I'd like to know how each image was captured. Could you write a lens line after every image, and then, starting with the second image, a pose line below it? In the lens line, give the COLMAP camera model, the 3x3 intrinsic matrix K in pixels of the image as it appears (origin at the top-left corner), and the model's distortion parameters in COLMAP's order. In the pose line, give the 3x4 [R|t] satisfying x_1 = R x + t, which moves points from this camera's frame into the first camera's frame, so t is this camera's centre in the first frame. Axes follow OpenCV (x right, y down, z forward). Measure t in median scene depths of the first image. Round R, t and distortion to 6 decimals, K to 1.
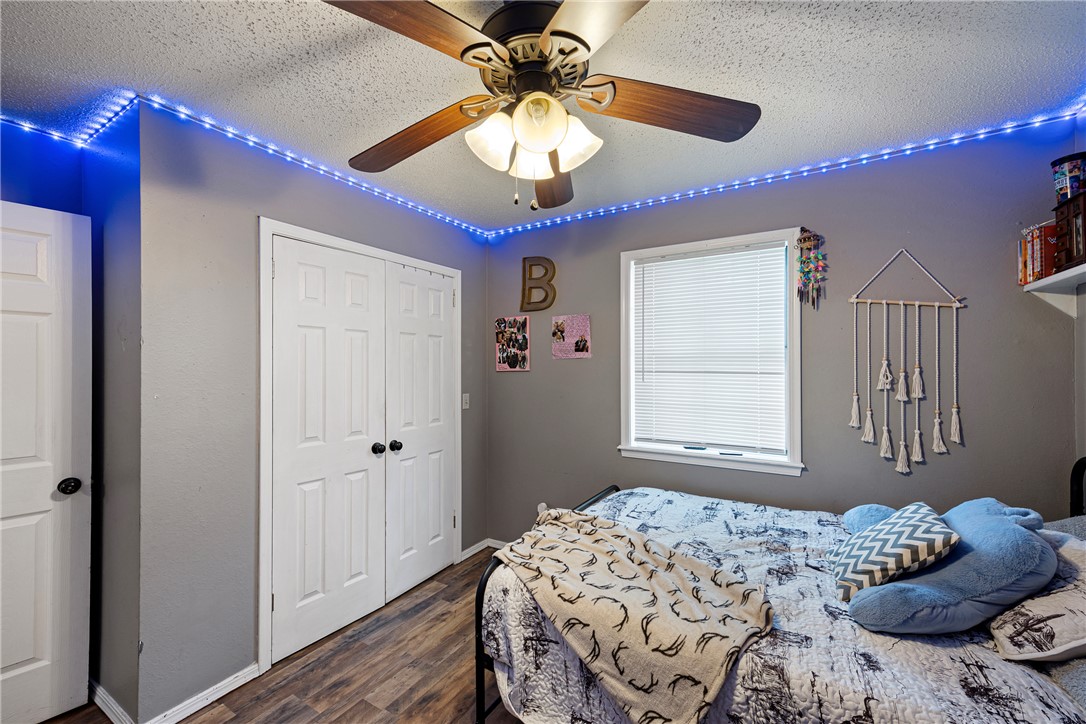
lens RADIAL K [[435.1, 0, 543.0], [0, 435.1, 362.0], [0, 0, 1]] dist [0.011191, 0.000119]
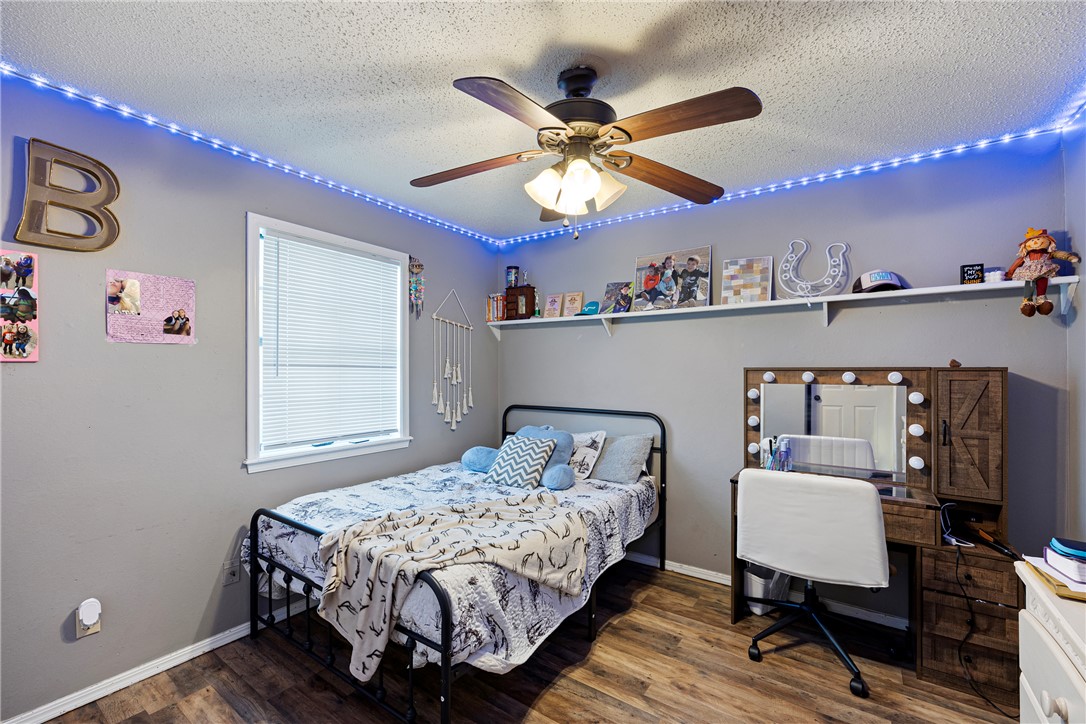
lens RADIAL K [[458.4, 0, 543.0], [0, 458.4, 362.0], [0, 0, 1]] dist [0.000537, -0.000098]
pose [[0.060981, 0.022163, 0.997893, -0.729872], [-0.012391, 0.999693, -0.021446, 0.033938], [-0.998062, -0.011057, 0.061237, 0.509844]]
